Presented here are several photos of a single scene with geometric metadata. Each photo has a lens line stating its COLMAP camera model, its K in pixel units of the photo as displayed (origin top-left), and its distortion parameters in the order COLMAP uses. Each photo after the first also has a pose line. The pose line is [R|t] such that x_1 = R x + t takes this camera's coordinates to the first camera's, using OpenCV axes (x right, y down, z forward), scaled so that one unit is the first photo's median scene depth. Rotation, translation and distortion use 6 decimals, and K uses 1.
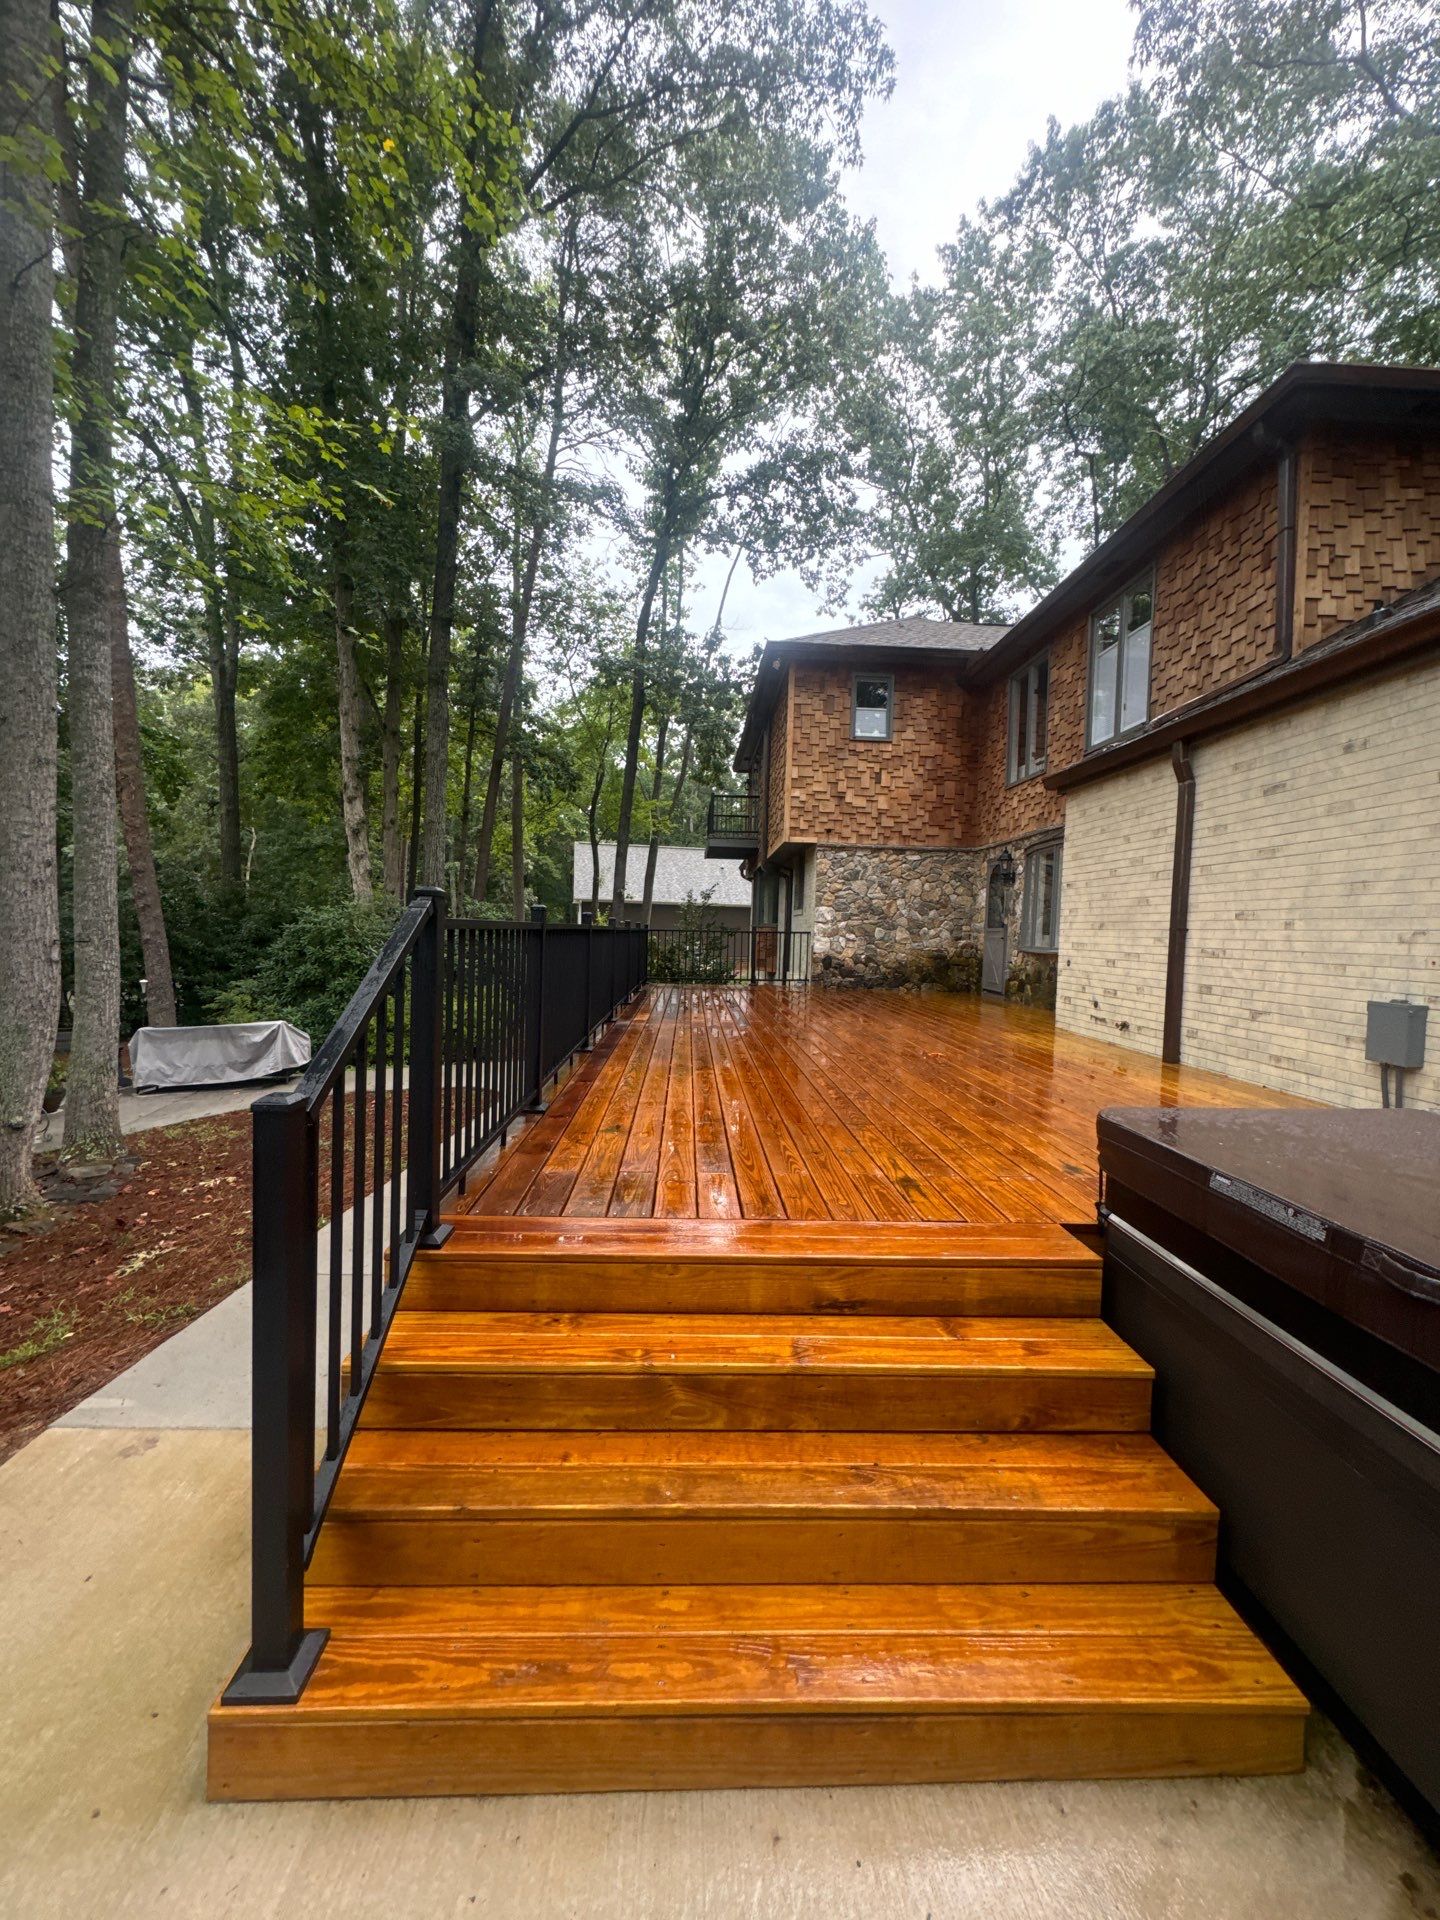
lens RADIAL K [[752.3, 0, 720.0], [0, 752.3, 960.0], [0, 0, 1]] dist [0.002107, 0.000219]
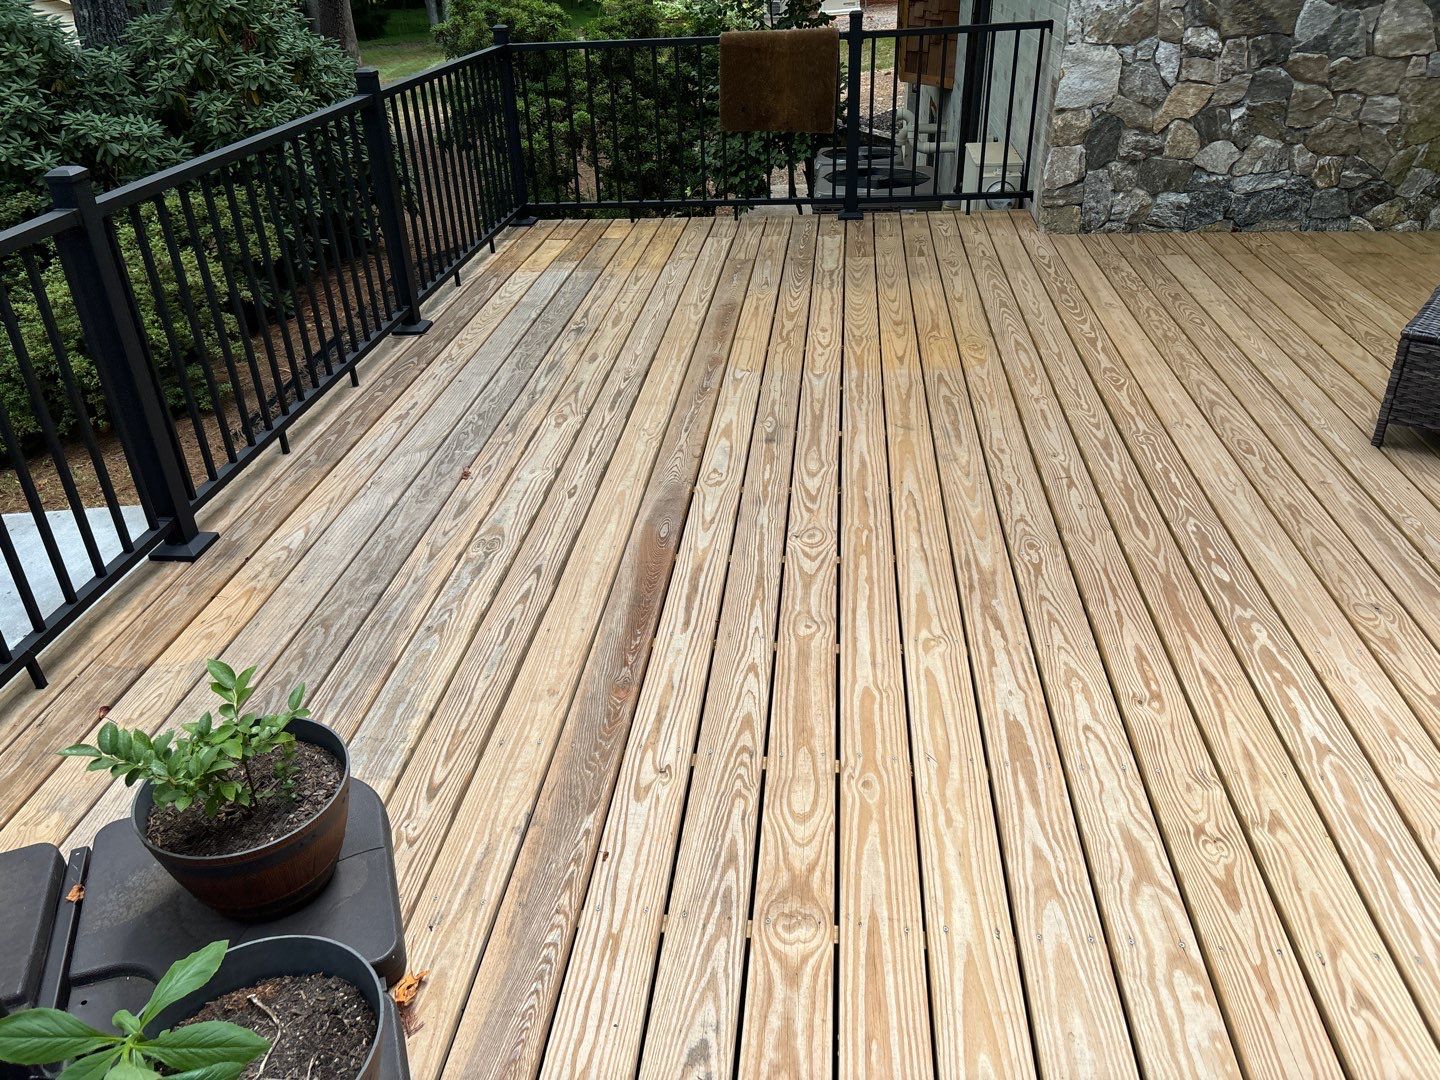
lens RADIAL K [[1065.3, 0, 717.7], [0, 1065.3, 532.5], [0, 0, 1]] dist [0.054026, -0.075423]
pose [[0.984814, 0.029188, -0.171144, 0.070808], [0.055407, 0.881380, 0.469148, -0.067094], [0.164536, -0.471506, 0.866377, 0.538699]]
